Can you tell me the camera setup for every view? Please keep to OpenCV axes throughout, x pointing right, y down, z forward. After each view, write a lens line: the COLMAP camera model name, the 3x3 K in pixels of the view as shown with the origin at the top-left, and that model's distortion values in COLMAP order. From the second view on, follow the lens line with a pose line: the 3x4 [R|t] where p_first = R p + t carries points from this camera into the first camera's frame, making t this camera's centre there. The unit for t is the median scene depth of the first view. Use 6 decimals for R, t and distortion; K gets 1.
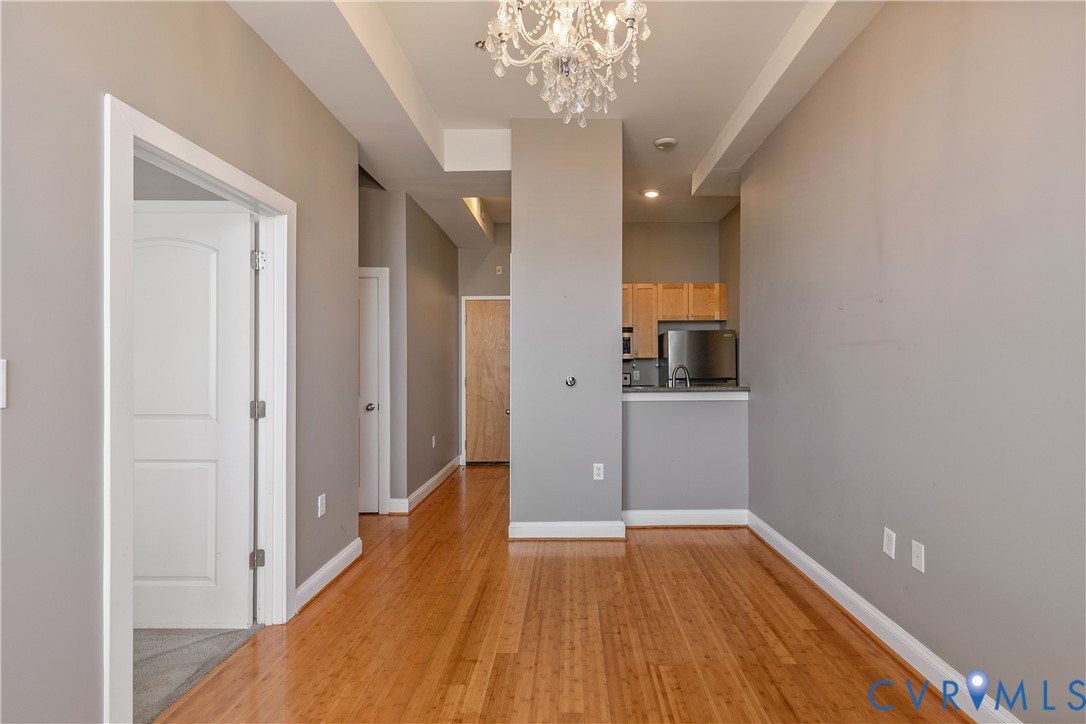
lens RADIAL K [[502.0, 0, 573.0], [0, 502.0, 359.3], [0, 0, 1]] dist [0.011632, -0.010029]
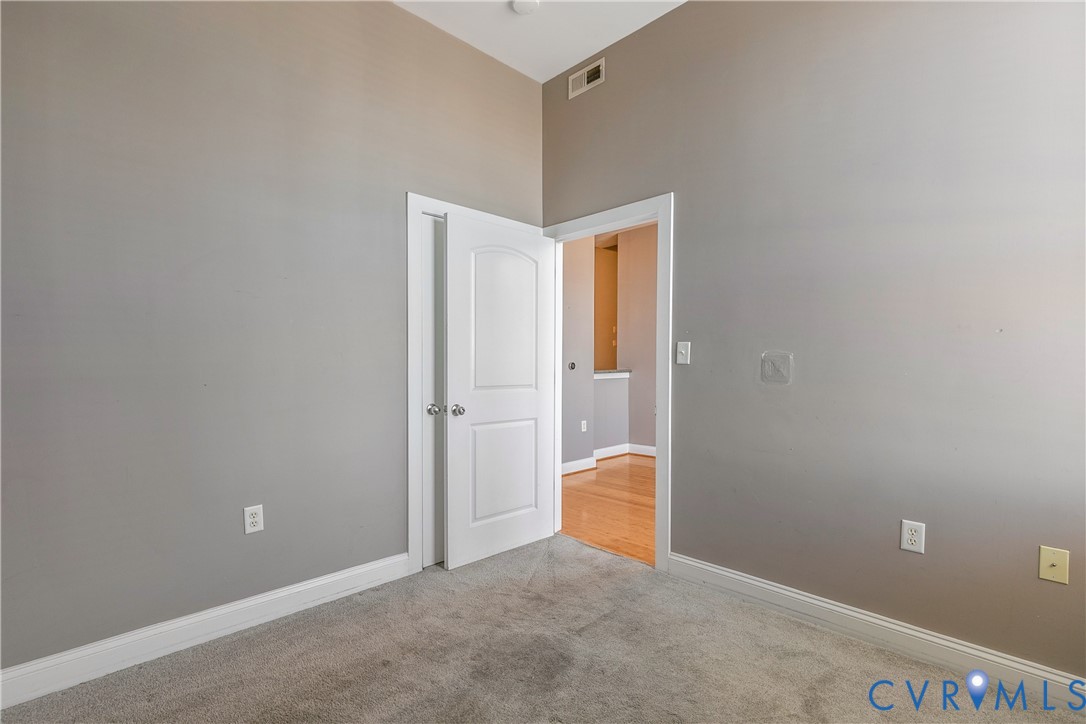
lens RADIAL K [[498.4, 0, 543.0], [0, 498.4, 362.0], [0, 0, 1]] dist [-0.000516, -0.000191]
pose [[0.722811, 0.002472, 0.691041, -1.447905], [-0.004800, 0.999987, 0.001444, 0.041996], [-0.691029, -0.004361, 0.722814, 0.010883]]
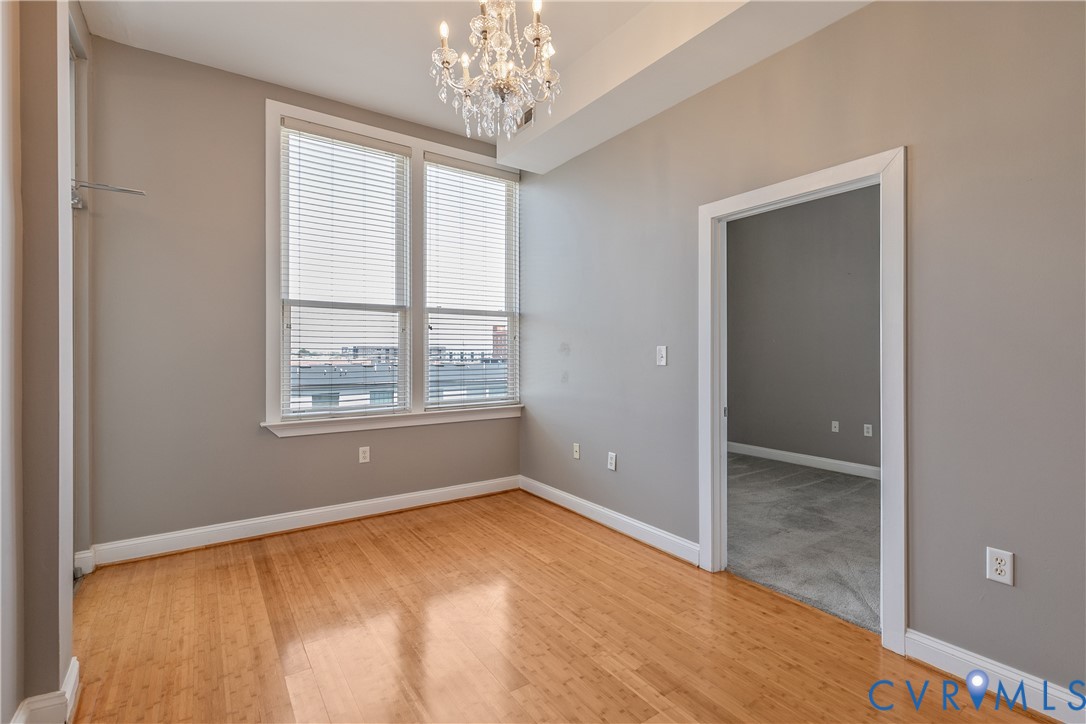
lens RADIAL K [[500.2, 0, 549.9], [0, 500.2, 353.6], [0, 0, 1]] dist [0.002445, -0.000334]
pose [[-0.825408, 0.001222, -0.564535, 0.348593], [0.002702, 0.999995, -0.001786, 0.020169], [0.564530, -0.002999, -0.825407, 1.262822]]
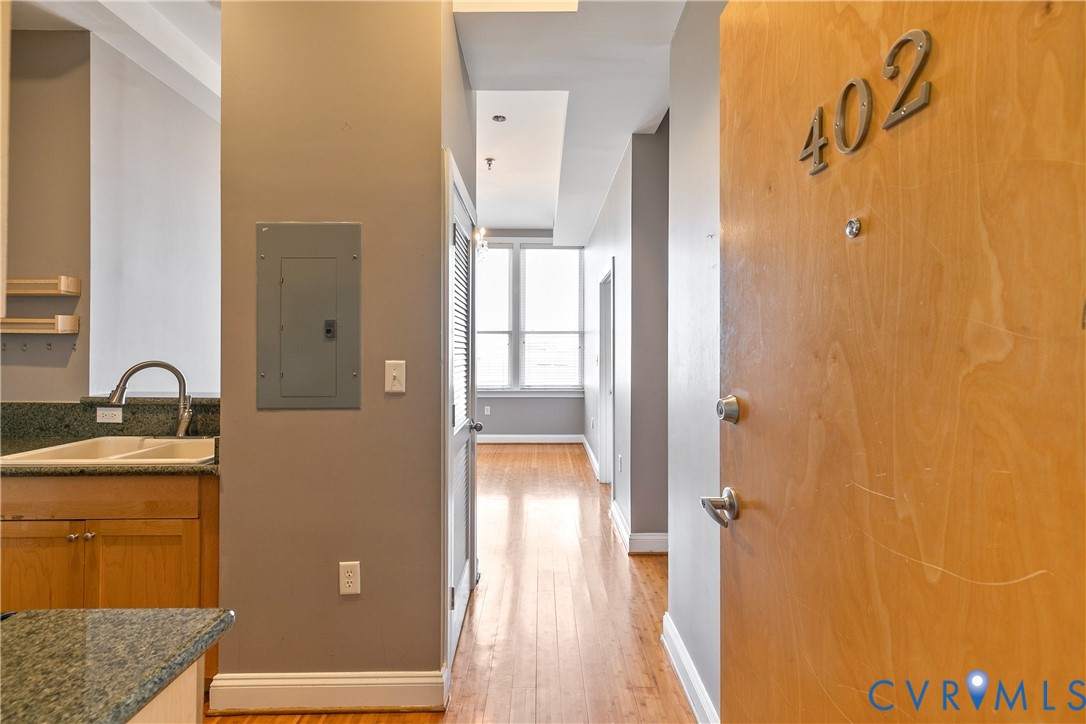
lens RADIAL K [[495.2, 0, 547.9], [0, 495.2, 346.4], [0, 0, 1]] dist [0.004944, 0.000697]
pose [[-0.999991, -0.001604, -0.003821, -0.319061], [-0.001564, 0.999943, -0.010546, -0.013699], [0.003837, -0.010540, -0.999937, 2.441707]]
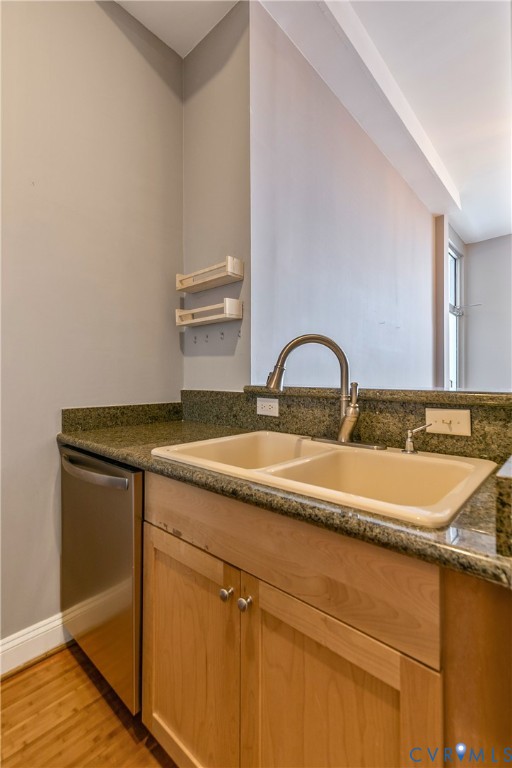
lens RADIAL K [[347.8, 0, 256.9], [0, 347.8, 380.9], [0, 0, 1]] dist [0.005152, -0.000066]
pose [[-0.734816, -0.002027, 0.678263, 0.107259], [-0.000459, 0.999997, 0.002490, 0.059659], [-0.678266, 0.001518, -0.734815, 1.955803]]
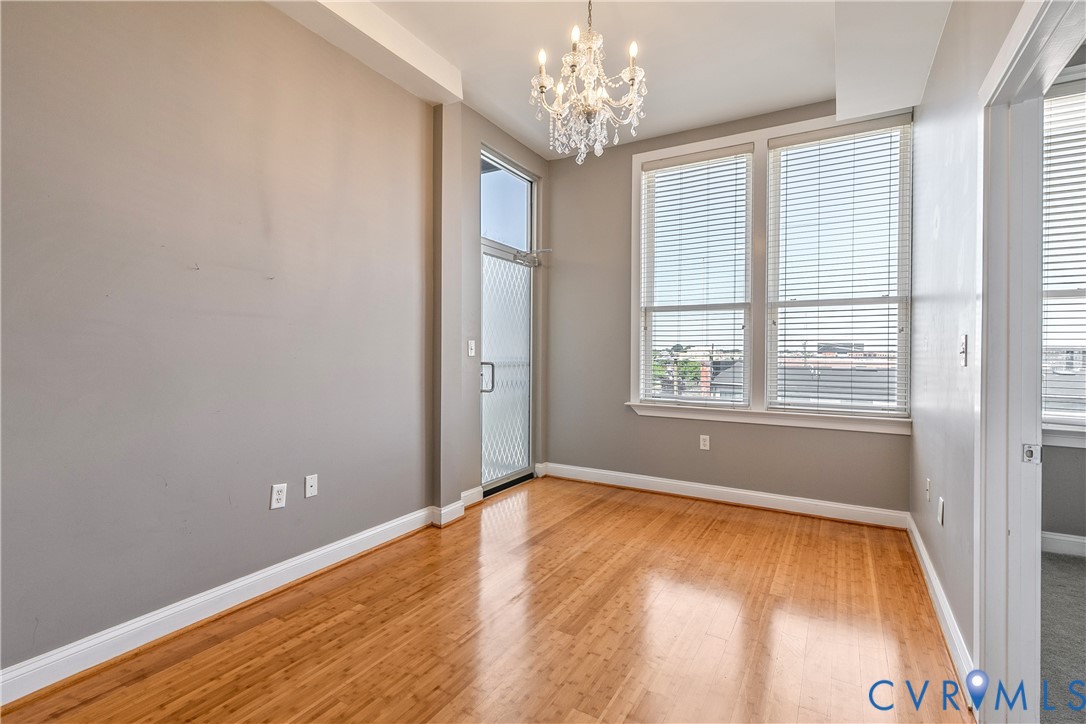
lens RADIAL K [[496.2, 0, 547.0], [0, 496.2, 354.3], [0, 0, 1]] dist [0.001010, -0.000153]
pose [[-0.856340, -0.007367, 0.516359, -0.378078], [-0.009413, 0.999955, -0.001344, 0.035842], [-0.516326, -0.006011, -0.856371, 1.363804]]
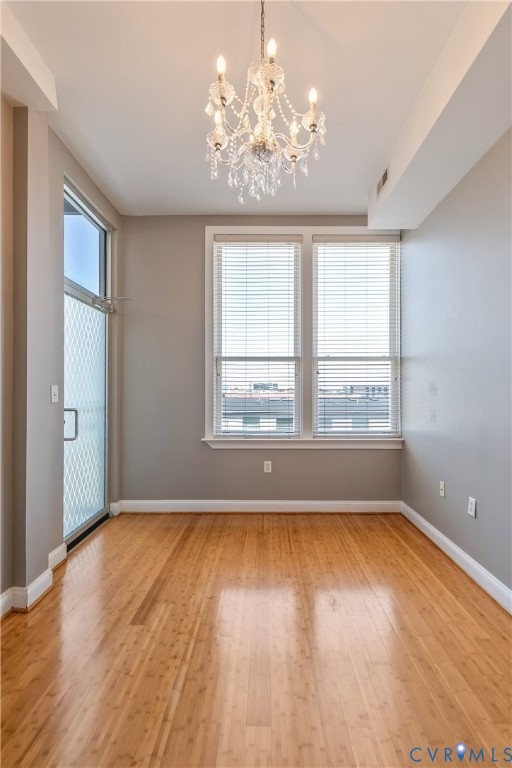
lens RADIAL K [[353.8, 0, 262.6], [0, 353.8, 387.0], [0, 0, 1]] dist [0.002445, -0.000334]
pose [[-0.999827, 0.000533, 0.018576, -0.016854], [0.000263, 0.999894, -0.014550, 0.013629], [-0.018582, -0.014543, -0.999722, 1.170888]]
